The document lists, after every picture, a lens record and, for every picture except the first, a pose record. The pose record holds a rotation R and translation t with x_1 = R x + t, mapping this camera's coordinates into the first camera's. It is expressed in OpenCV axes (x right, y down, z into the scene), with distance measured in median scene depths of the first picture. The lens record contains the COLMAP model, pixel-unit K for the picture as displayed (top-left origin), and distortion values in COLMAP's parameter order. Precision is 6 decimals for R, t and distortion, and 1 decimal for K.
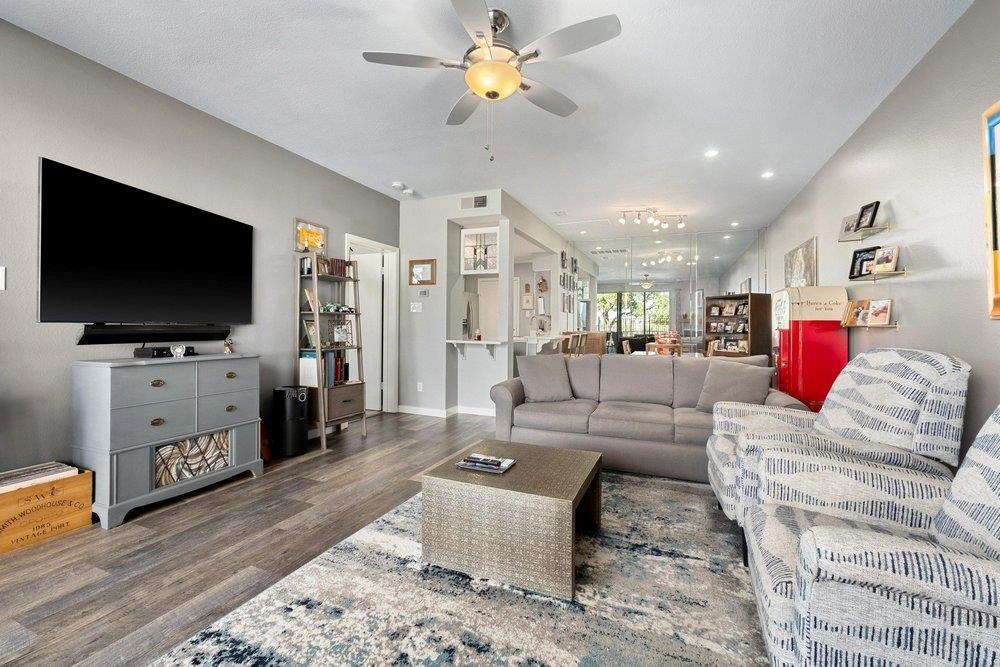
lens RADIAL K [[425.6, 0, 499.6], [0, 425.6, 319.1], [0, 0, 1]] dist [-0.000490, -0.000073]
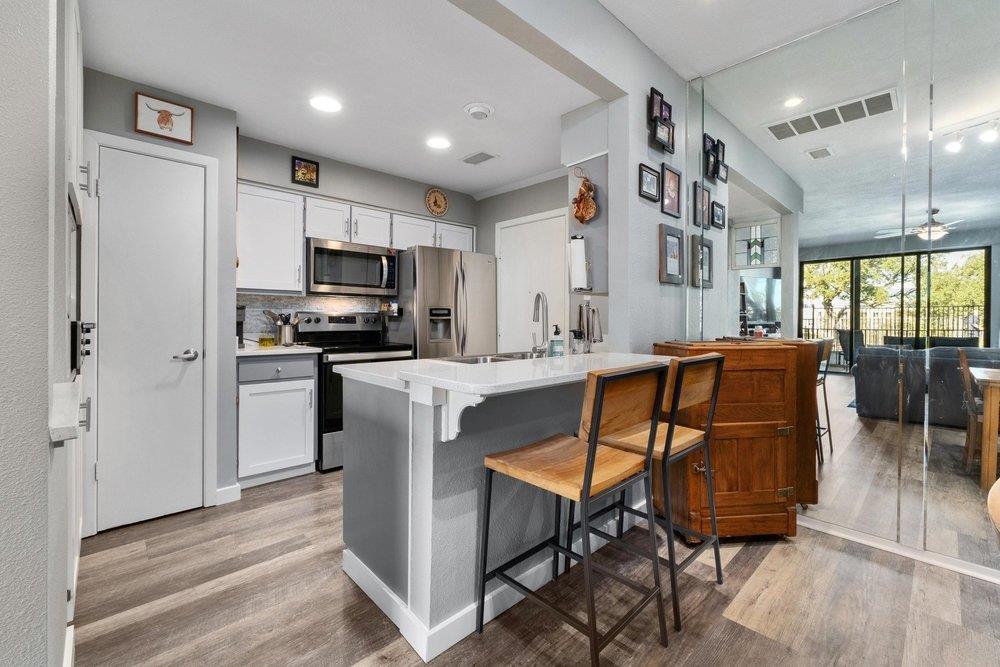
lens RADIAL K [[425.6, 0, 499.6], [0, 425.6, 319.1], [0, 0, 1]] dist [-0.000490, -0.000073]
pose [[0.915256, -0.005382, -0.402837, 0.697962], [0.009975, 0.999907, 0.009306, 0.031334], [0.402750, -0.012536, 0.915224, 2.680972]]
